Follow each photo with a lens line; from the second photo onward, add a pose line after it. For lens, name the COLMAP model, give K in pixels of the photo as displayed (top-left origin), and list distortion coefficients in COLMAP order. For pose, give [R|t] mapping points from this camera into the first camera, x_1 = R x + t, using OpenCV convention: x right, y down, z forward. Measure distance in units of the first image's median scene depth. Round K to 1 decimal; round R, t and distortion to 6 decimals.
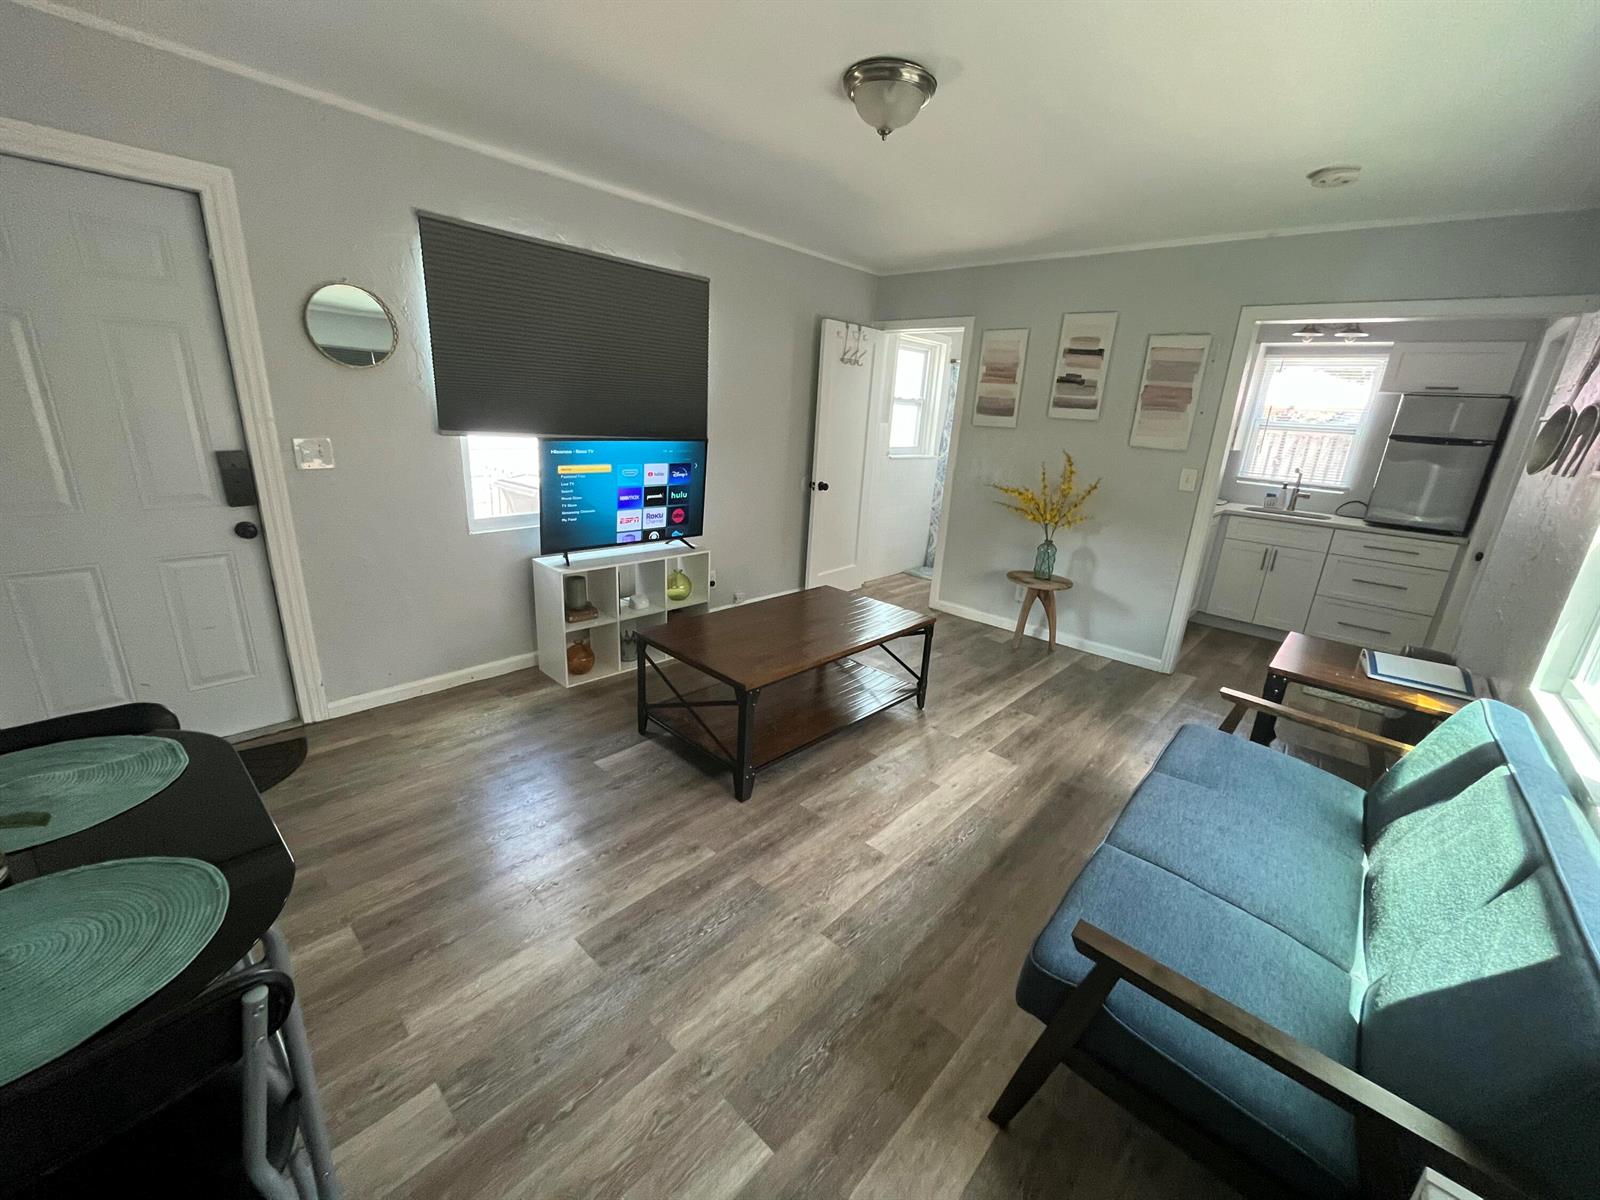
lens RADIAL K [[641.4, 0, 800.0], [0, 641.4, 600.0], [0, 0, 1]] dist [-0.000128, 0.000120]
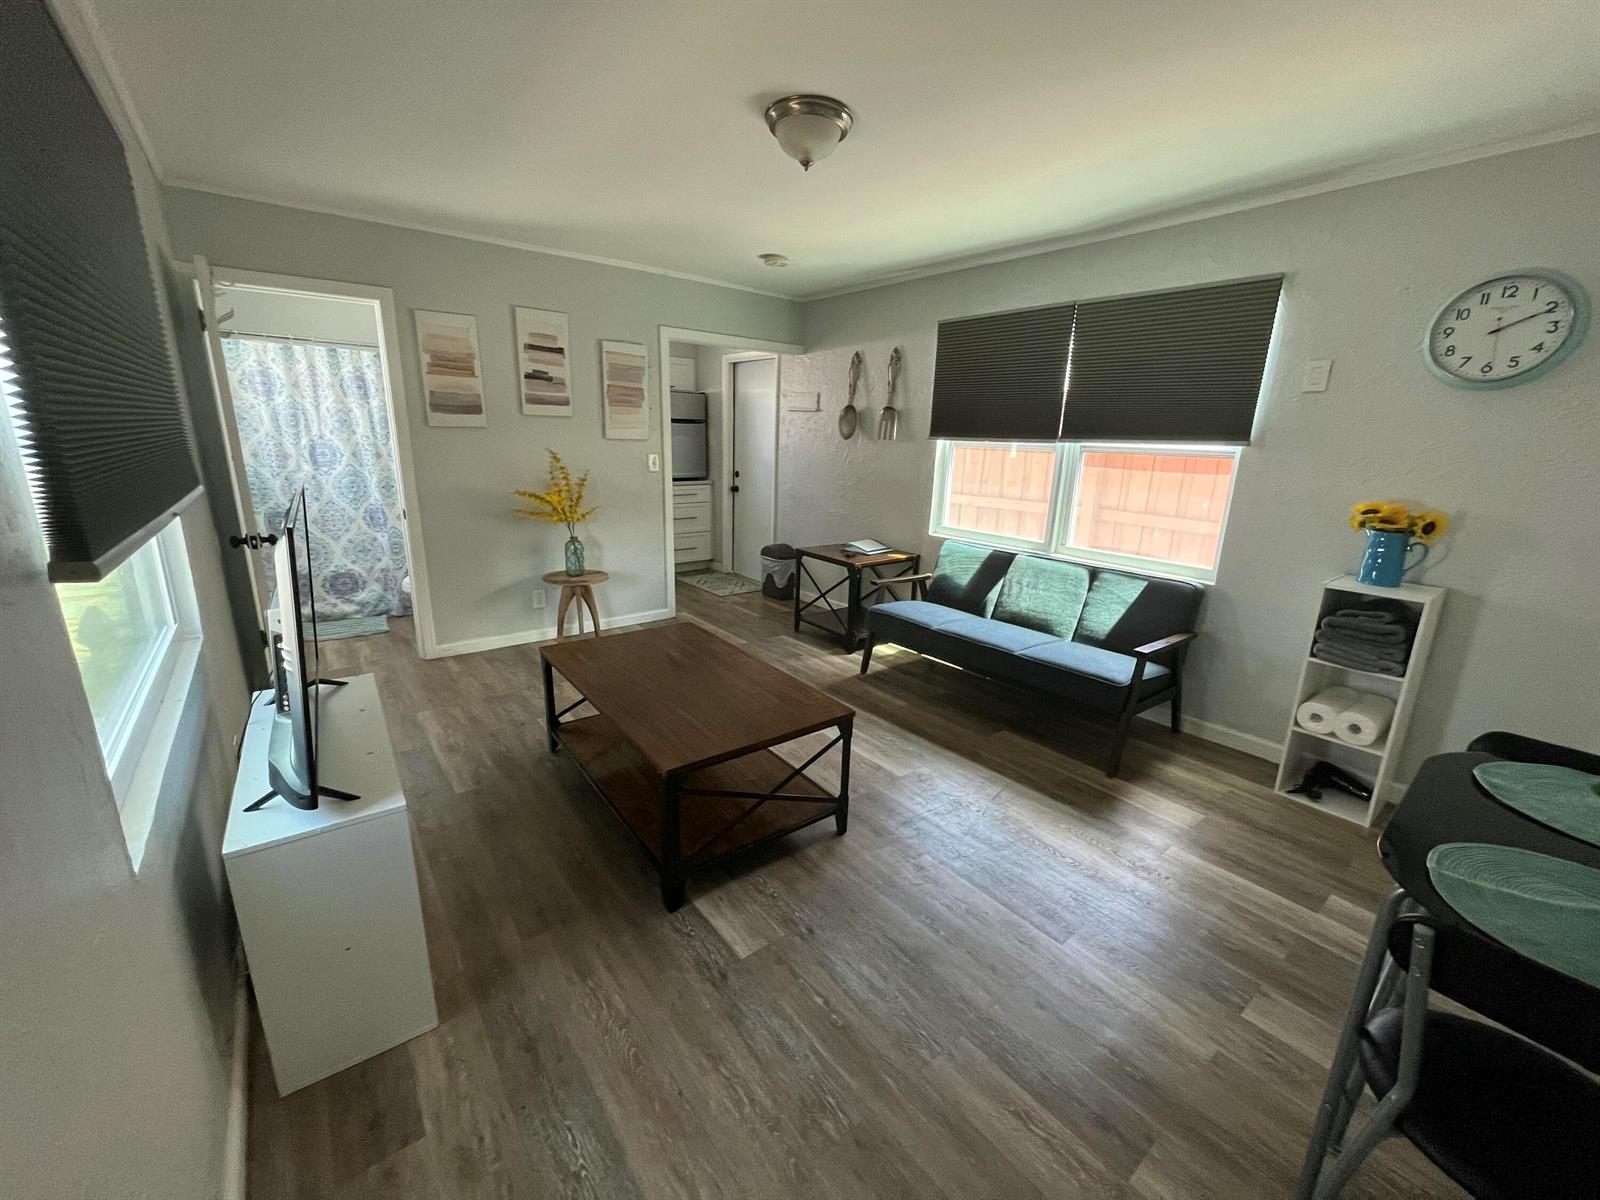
lens RADIAL K [[643.4, 0, 800.0], [0, 643.4, 600.0], [0, 0, 1]] dist [-0.000857, 0.000123]
pose [[0.168309, -0.306145, 0.936989, -0.611384], [0.268137, 0.928925, 0.255346, -0.189547], [-0.948565, 0.208264, 0.238435, 0.511561]]
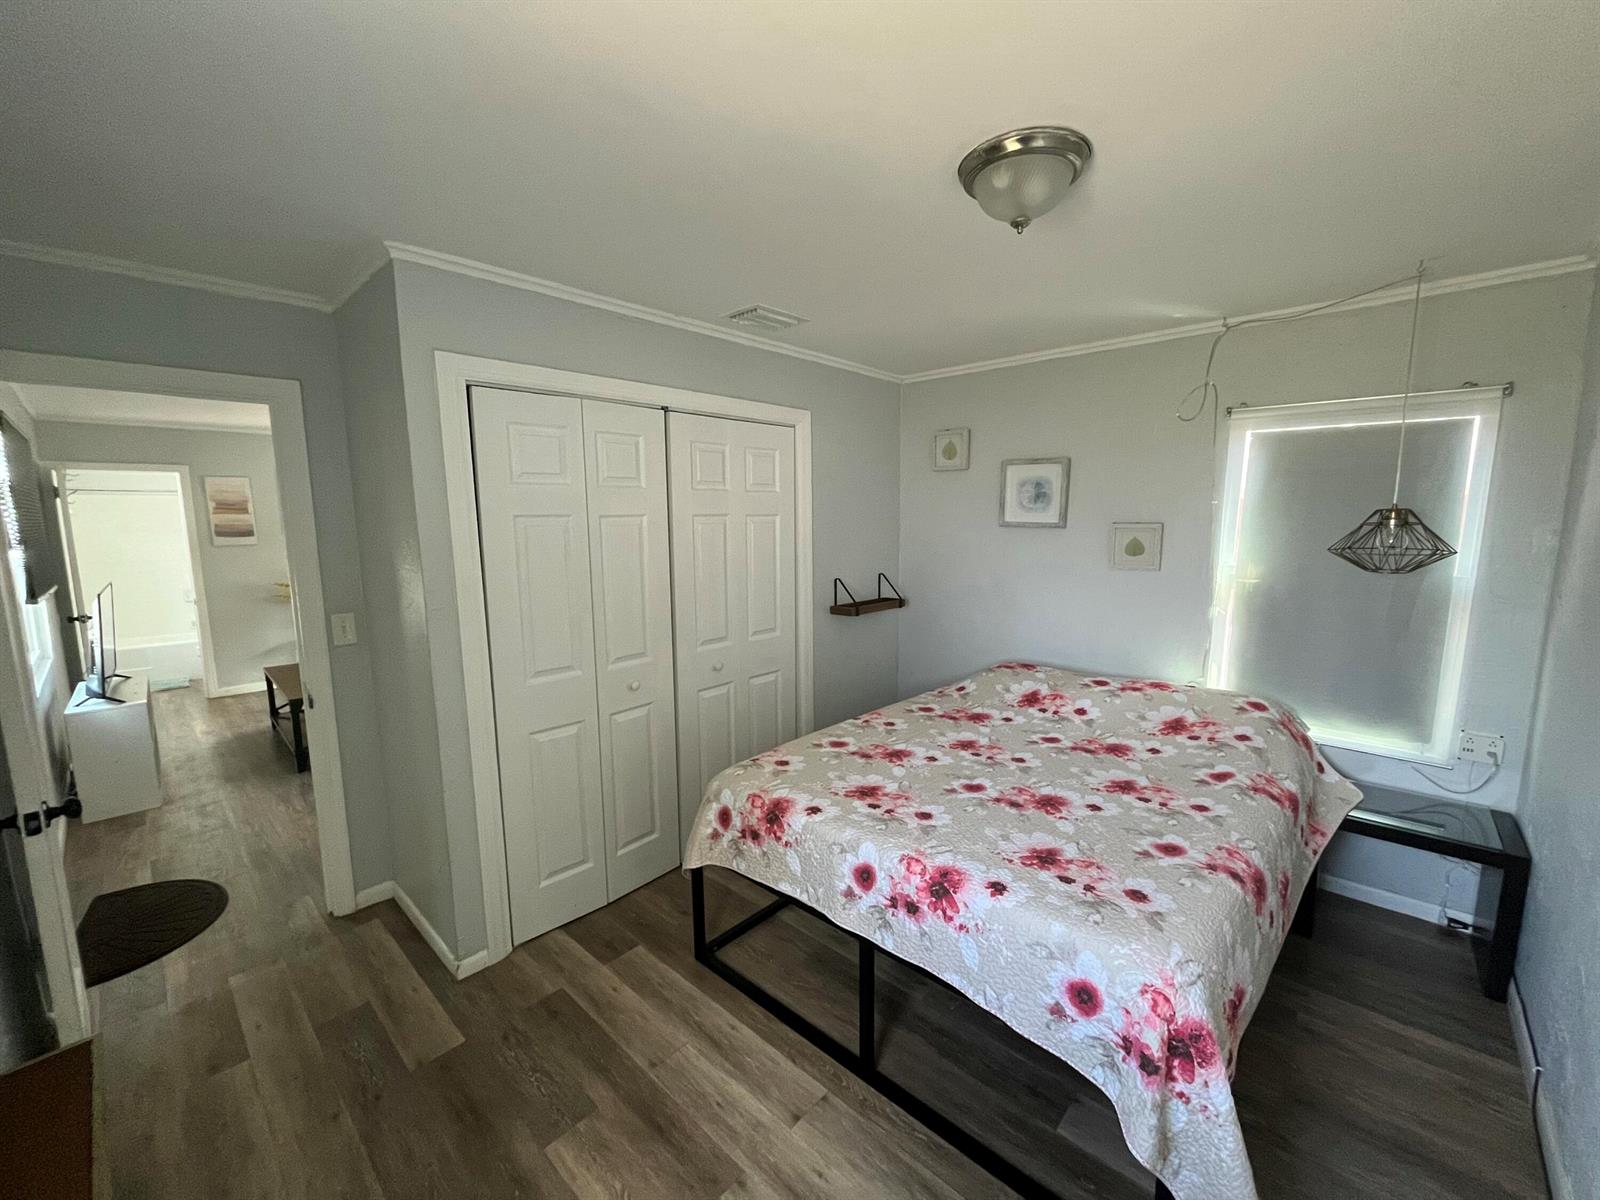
lens RADIAL K [[641.4, 0, 800.0], [0, 641.4, 600.0], [0, 0, 1]] dist [-0.000128, 0.000120]
pose [[0.015754, -0.189134, 0.981825, -1.262695], [0.295448, 0.938981, 0.176140, -0.061492], [-0.955229, 0.287303, 0.070672, -0.235452]]
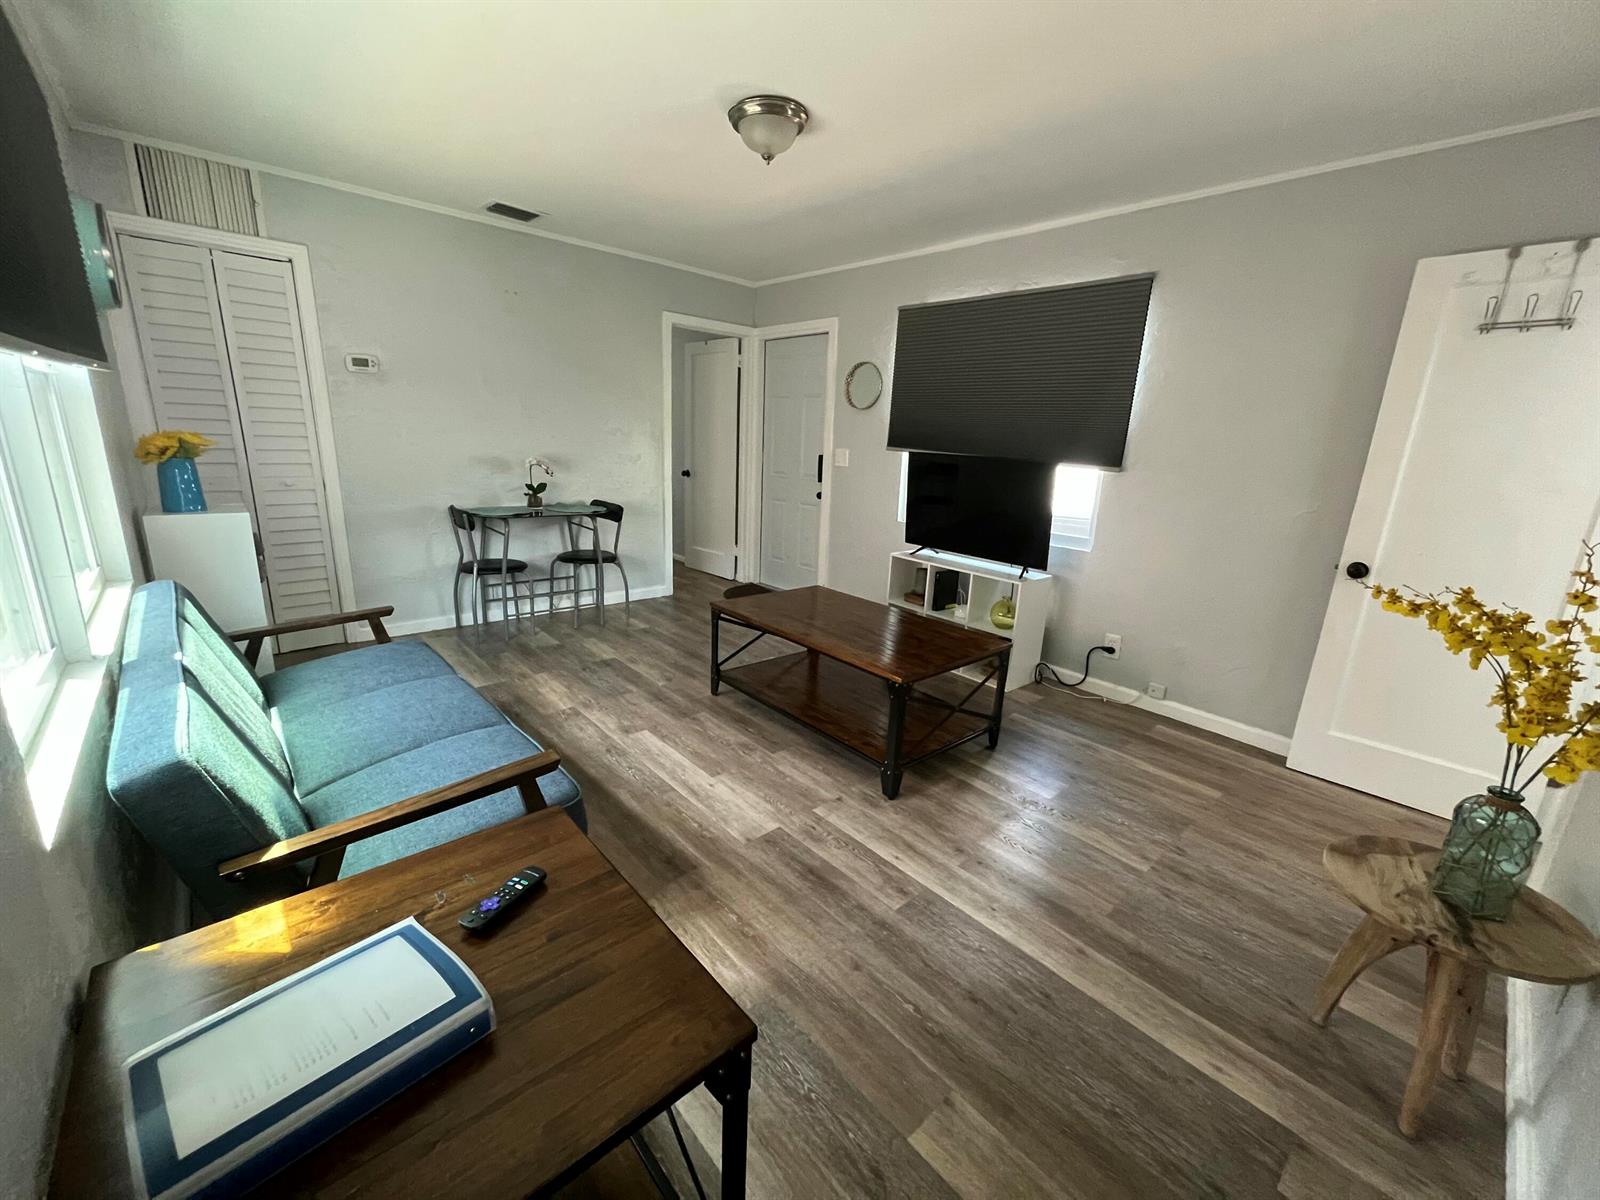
lens RADIAL K [[639.1, 0, 798.3], [0, 639.1, 606.1], [0, 0, 1]] dist [-0.000786, -0.000055]
pose [[-0.093445, 0.196598, -0.976021, 0.798450], [-0.340944, 0.914721, 0.216893, -0.141565], [0.935428, 0.353036, -0.018447, 0.769728]]
